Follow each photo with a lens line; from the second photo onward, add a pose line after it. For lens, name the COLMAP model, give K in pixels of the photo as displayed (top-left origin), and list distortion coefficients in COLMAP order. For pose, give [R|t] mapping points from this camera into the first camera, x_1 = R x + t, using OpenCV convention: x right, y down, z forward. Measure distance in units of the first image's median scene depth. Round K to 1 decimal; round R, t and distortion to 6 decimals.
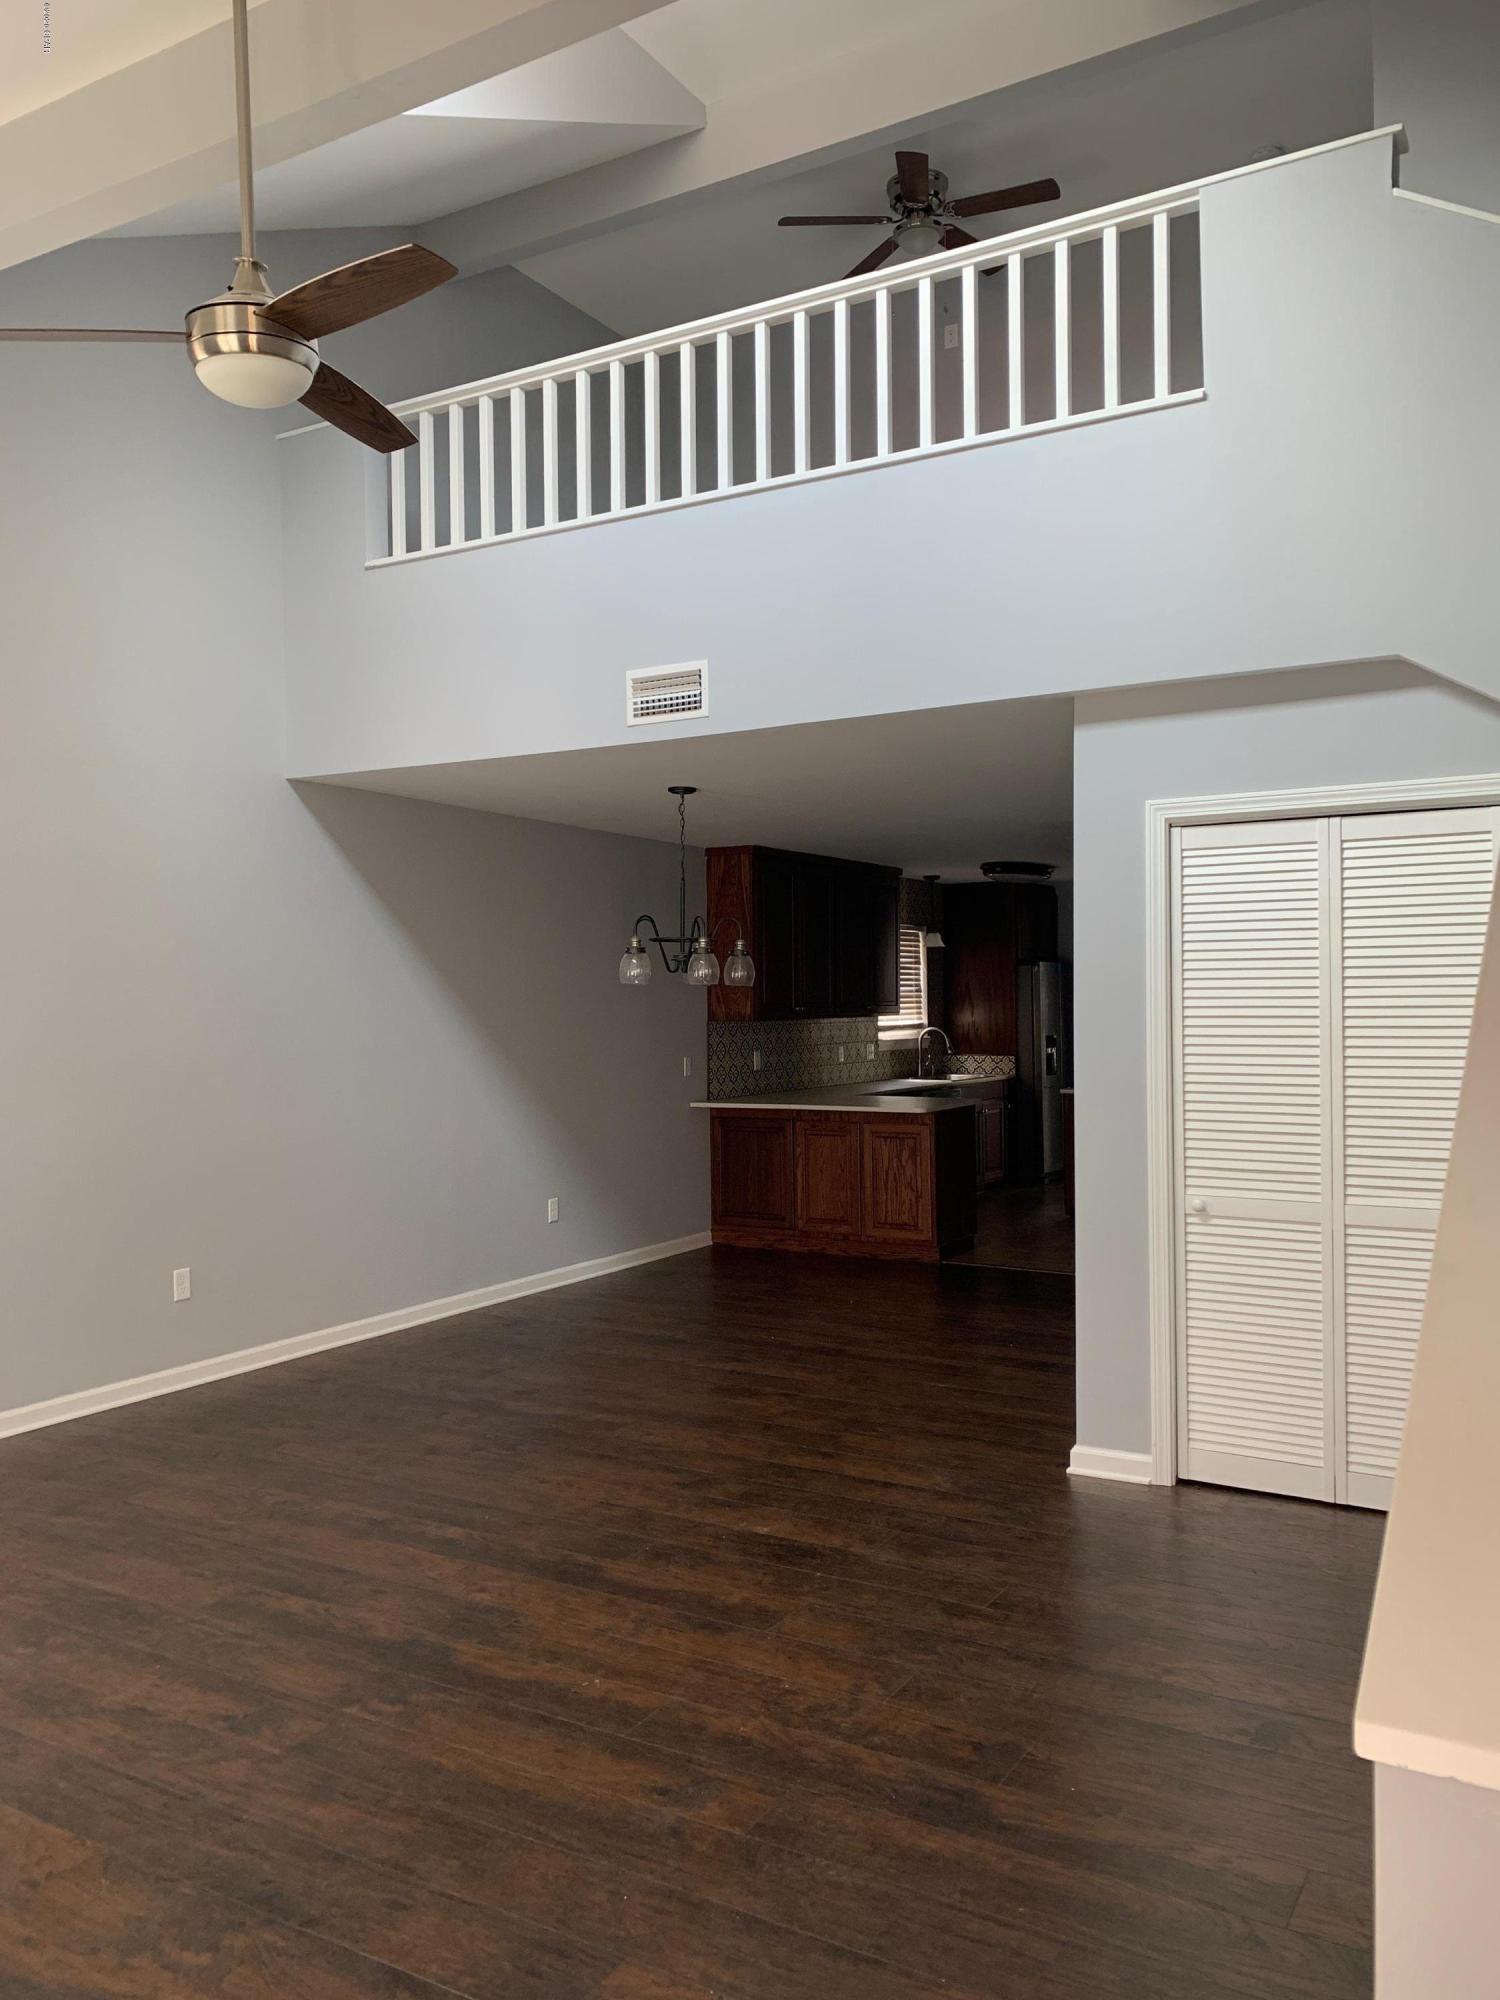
lens RADIAL K [[1509.8, 0, 742.0], [0, 1509.8, 1012.0], [0, 0, 1]] dist [0.002723, -0.002776]
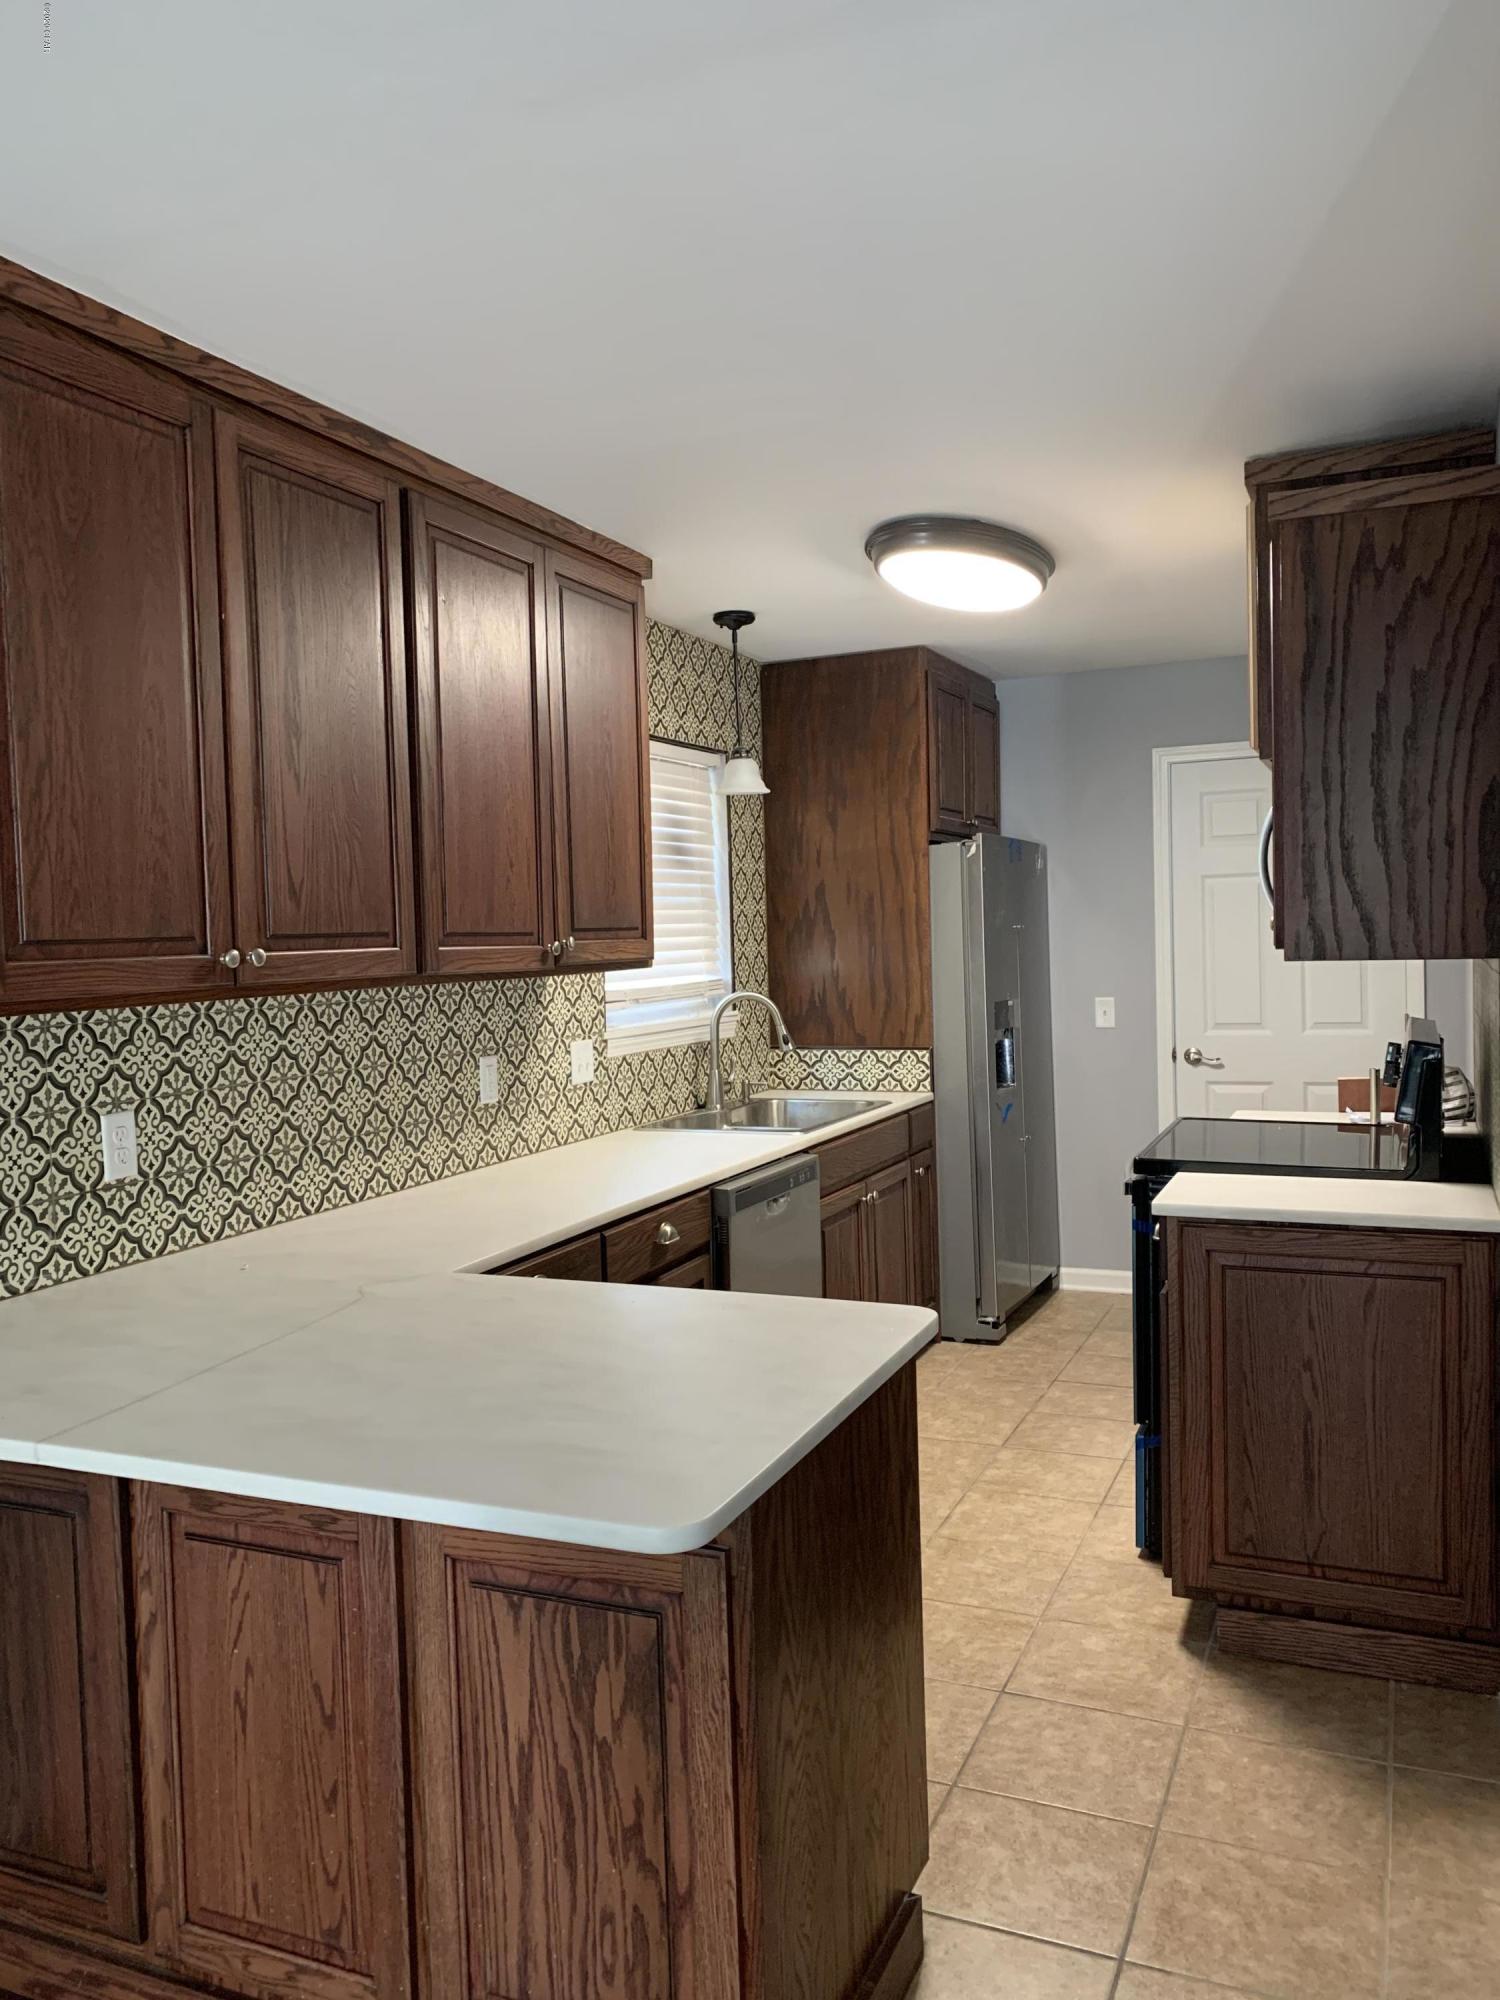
lens RADIAL K [[1509.8, 0, 743.0], [0, 1509.8, 990.0], [0, 0, 1]] dist [0.002723, -0.002776]
pose [[0.992359, -0.021352, 0.121523, 0.102140], [0.017888, 0.999404, 0.029523, -0.003290], [-0.122081, -0.027123, 0.992149, 0.791572]]
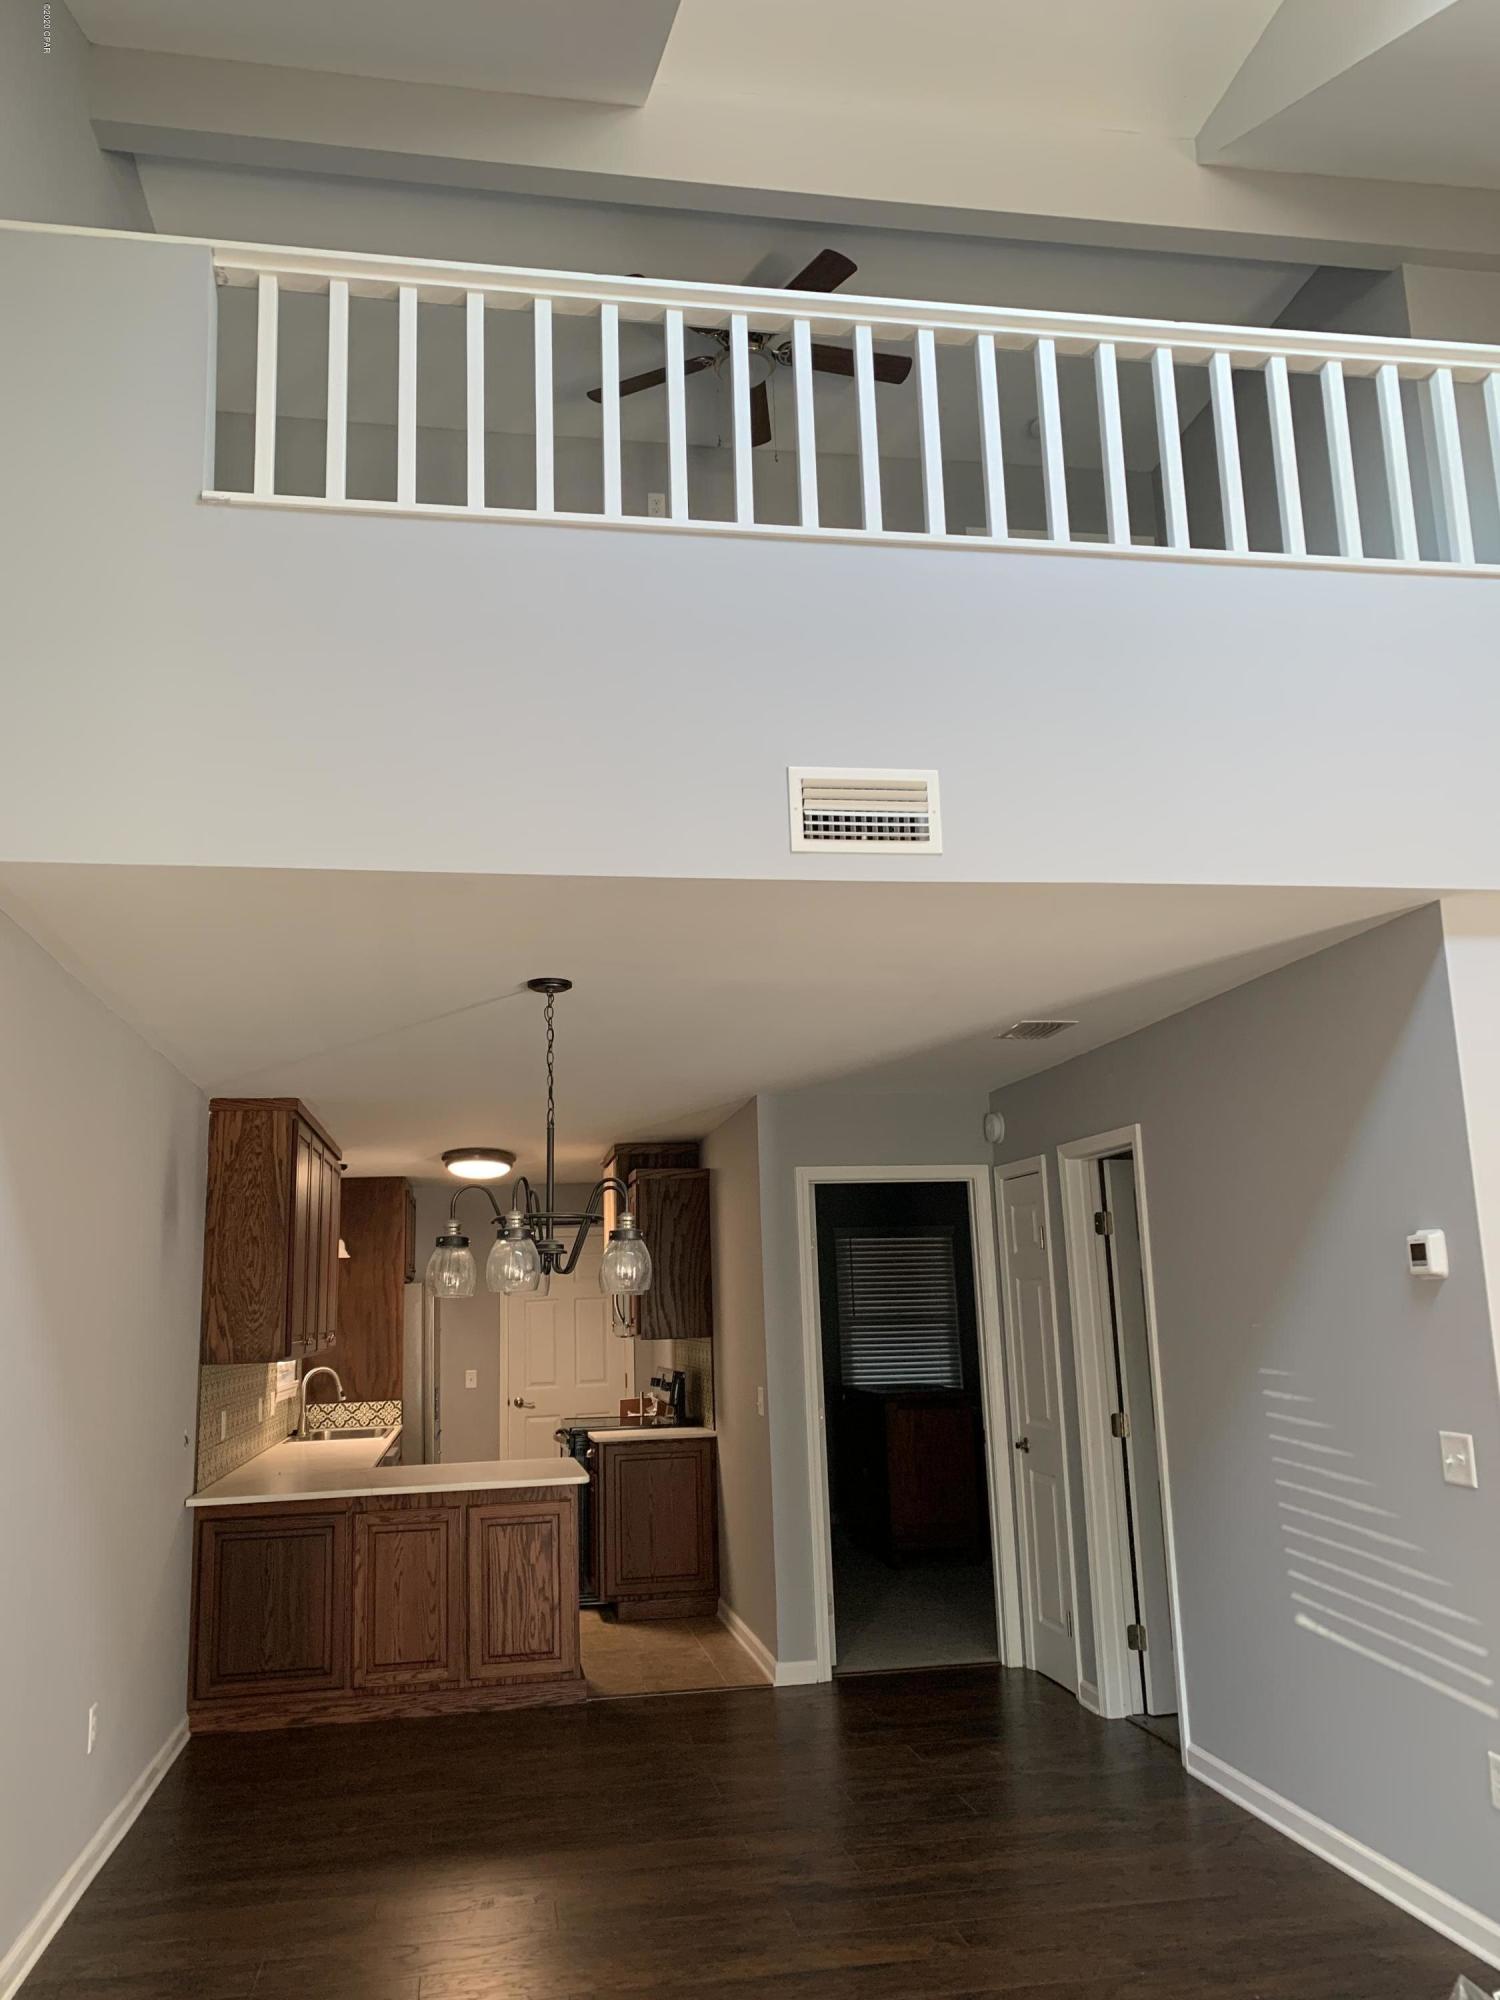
lens RADIAL K [[1509.8, 0, 743.9], [0, 1509.8, 1006.4], [0, 0, 1]] dist [0.002723, -0.002776]
pose [[0.759456, 0.110111, 0.641172, -0.295222], [0.034071, 0.977487, -0.208224, -0.002343], [-0.649666, 0.179983, 0.738607, 0.363141]]
